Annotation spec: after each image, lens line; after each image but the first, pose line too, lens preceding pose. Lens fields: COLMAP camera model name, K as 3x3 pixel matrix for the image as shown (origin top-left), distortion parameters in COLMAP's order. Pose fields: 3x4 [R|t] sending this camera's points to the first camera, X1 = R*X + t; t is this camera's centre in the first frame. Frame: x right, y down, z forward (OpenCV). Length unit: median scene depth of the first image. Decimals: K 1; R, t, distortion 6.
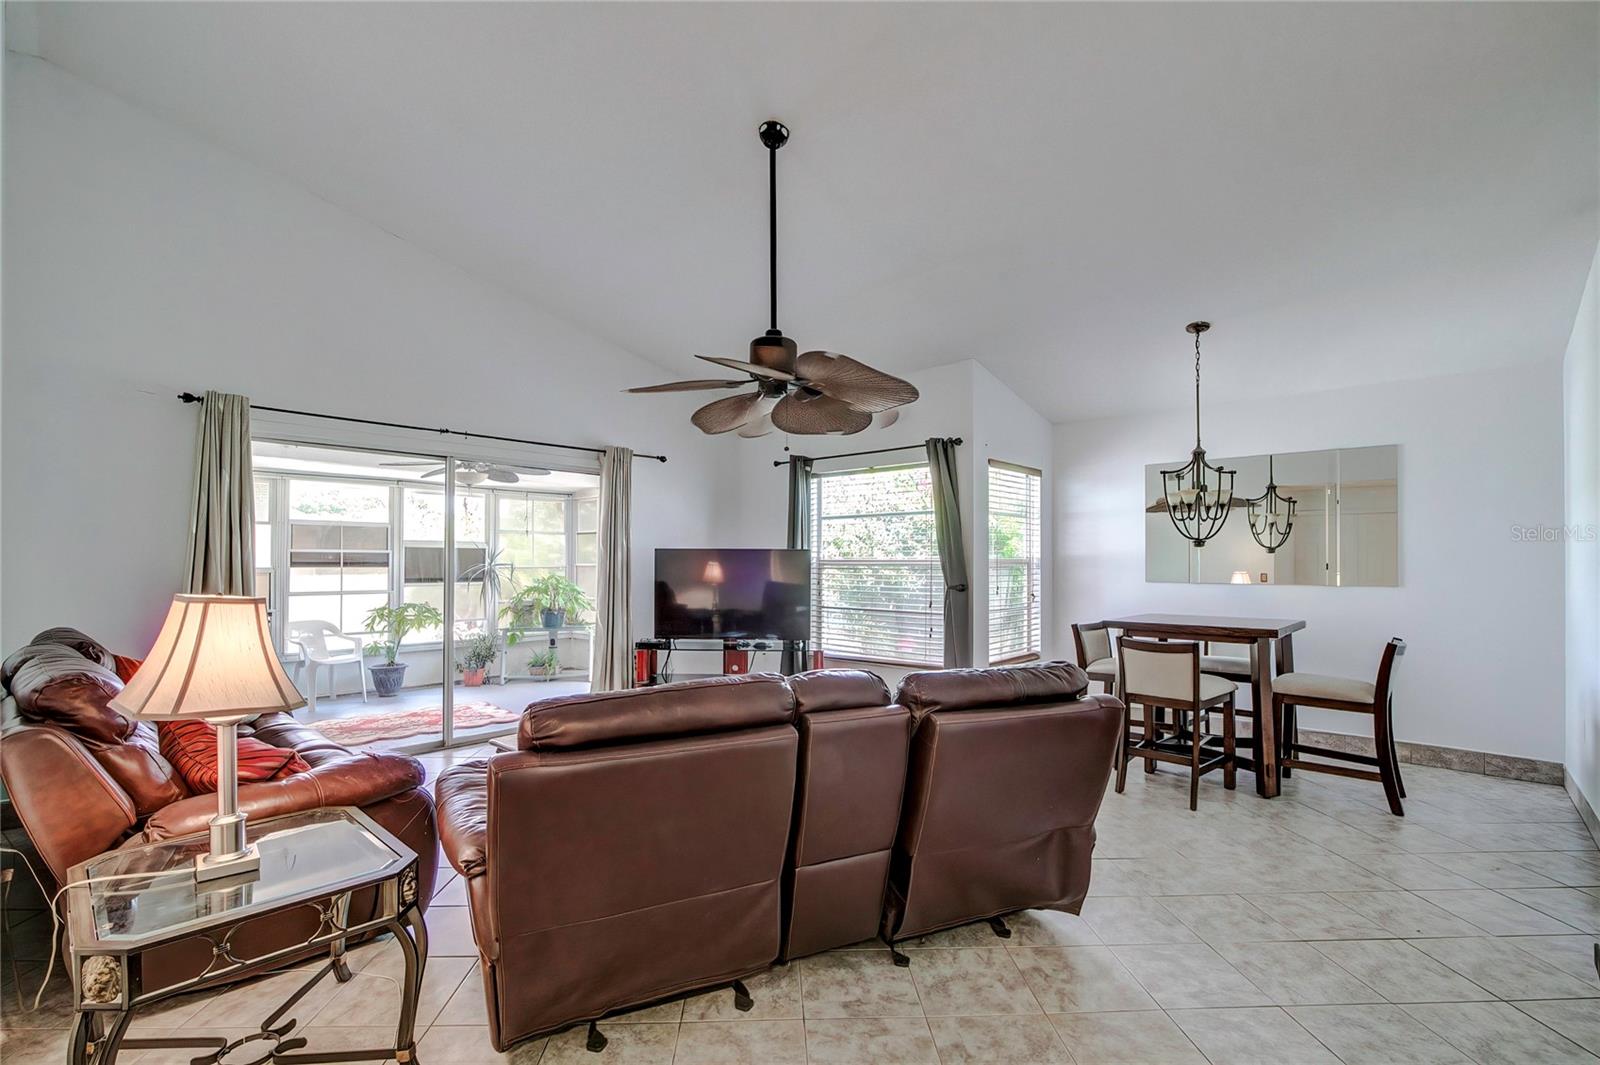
lens RADIAL K [[726.1, 0, 803.6], [0, 726.1, 543.7], [0, 0, 1]] dist [-0.002828, 0.000063]
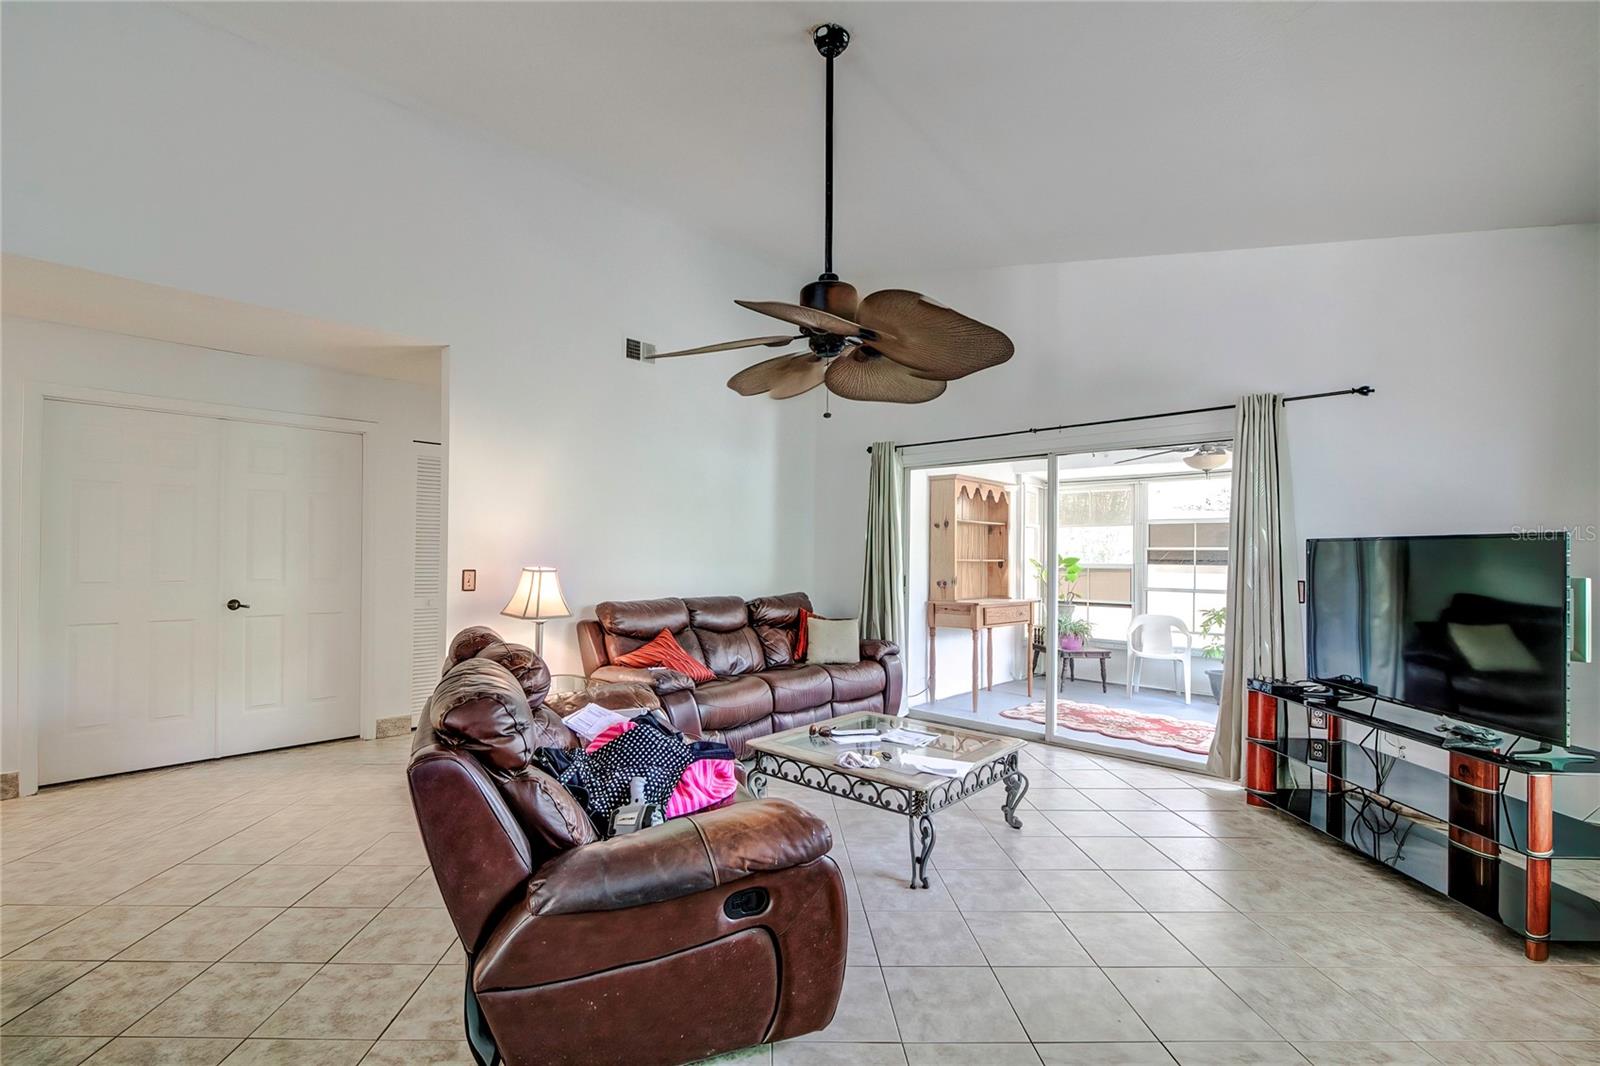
lens RADIAL K [[706.5, 0, 760.3], [0, 706.5, 547.5], [0, 0, 1]] dist [-0.000524, 0.000386]
pose [[-0.041047, -0.011643, -0.999089, 0.358990], [0.018376, 0.999754, -0.012406, 0.010039], [0.998988, -0.018869, -0.040823, 0.460251]]
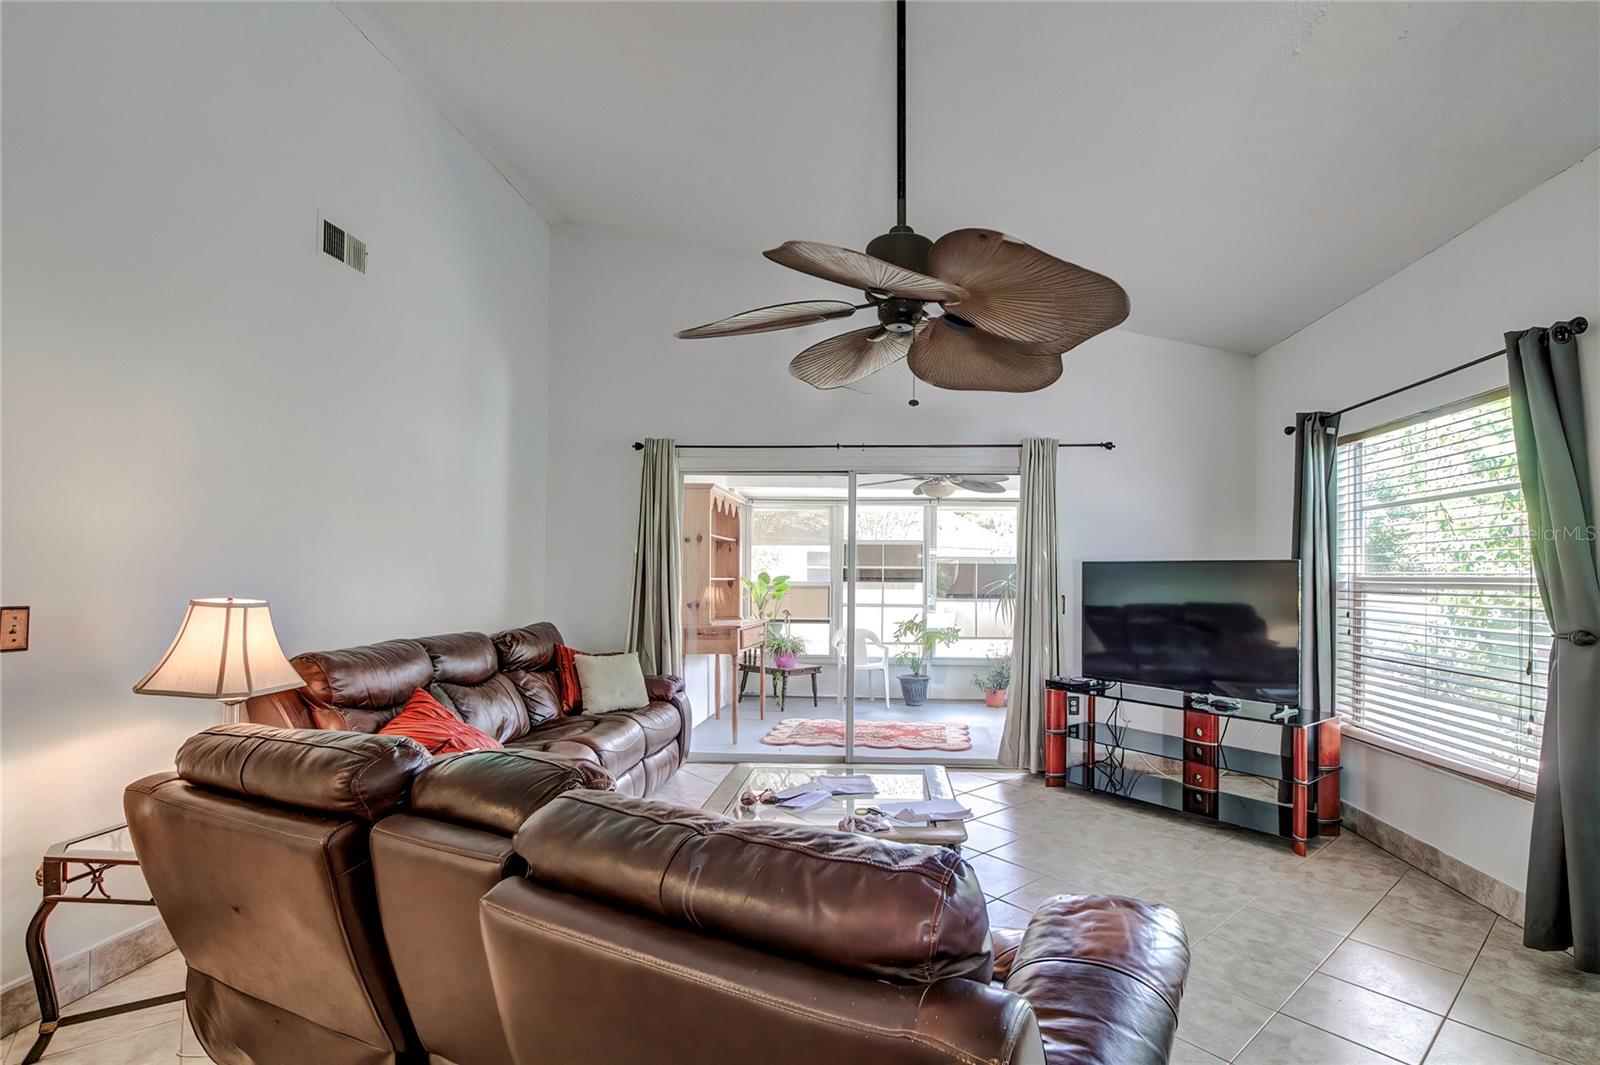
lens RADIAL K [[739.9, 0, 864.0], [0, 739.9, 561.2], [0, 0, 1]] dist [-0.019716, 0.000340]
pose [[0.639642, -0.012930, -0.768564, 0.213747], [0.013787, 0.999891, -0.005347, 0.006165], [0.768549, -0.007176, 0.639750, 0.266503]]
